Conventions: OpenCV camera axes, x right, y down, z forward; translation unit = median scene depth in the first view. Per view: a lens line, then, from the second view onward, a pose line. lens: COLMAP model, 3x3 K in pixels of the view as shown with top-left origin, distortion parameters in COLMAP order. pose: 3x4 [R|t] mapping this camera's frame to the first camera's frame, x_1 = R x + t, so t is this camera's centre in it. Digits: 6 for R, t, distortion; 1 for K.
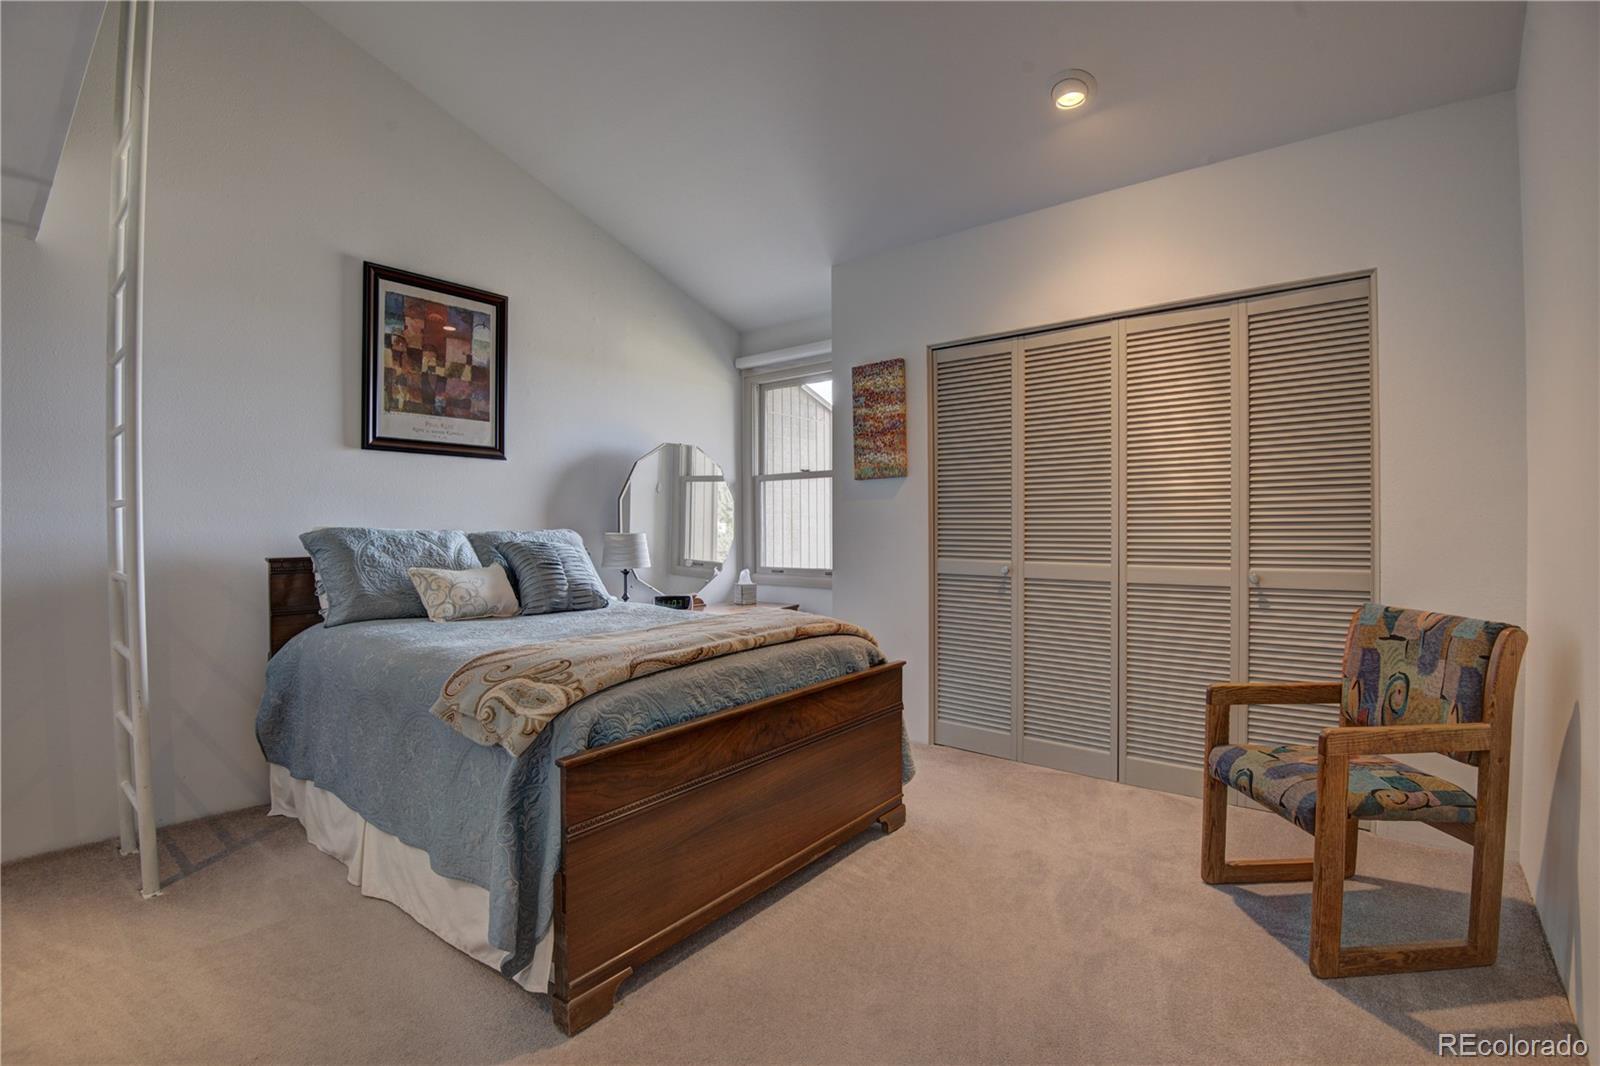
lens RADIAL K [[723.4, 0, 813.0], [0, 723.4, 532.5], [0, 0, 1]] dist [-0.013112, -0.000502]
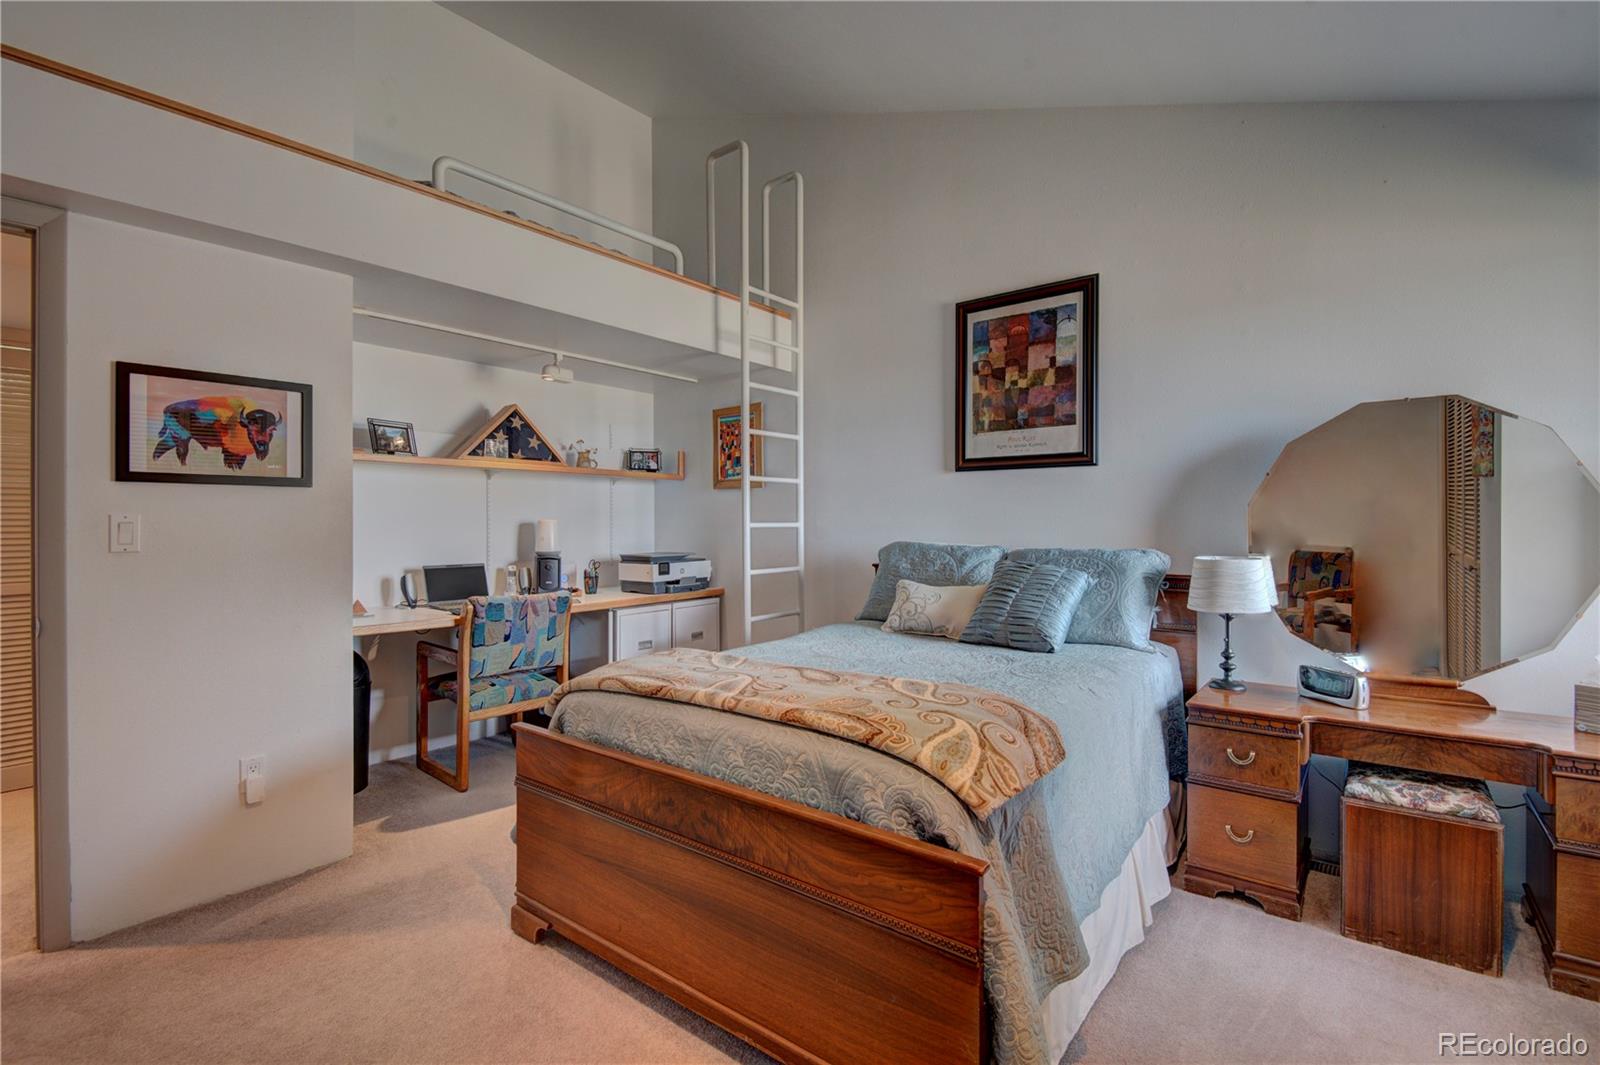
lens RADIAL K [[723.4, 0, 813.0], [0, 723.4, 532.0], [0, 0, 1]] dist [-0.013112, -0.000502]
pose [[-0.003575, 0.012126, -0.999920, 0.472964], [-0.010642, 0.999869, 0.012164, -0.031291], [0.999937, 0.010685, -0.003445, 0.732269]]
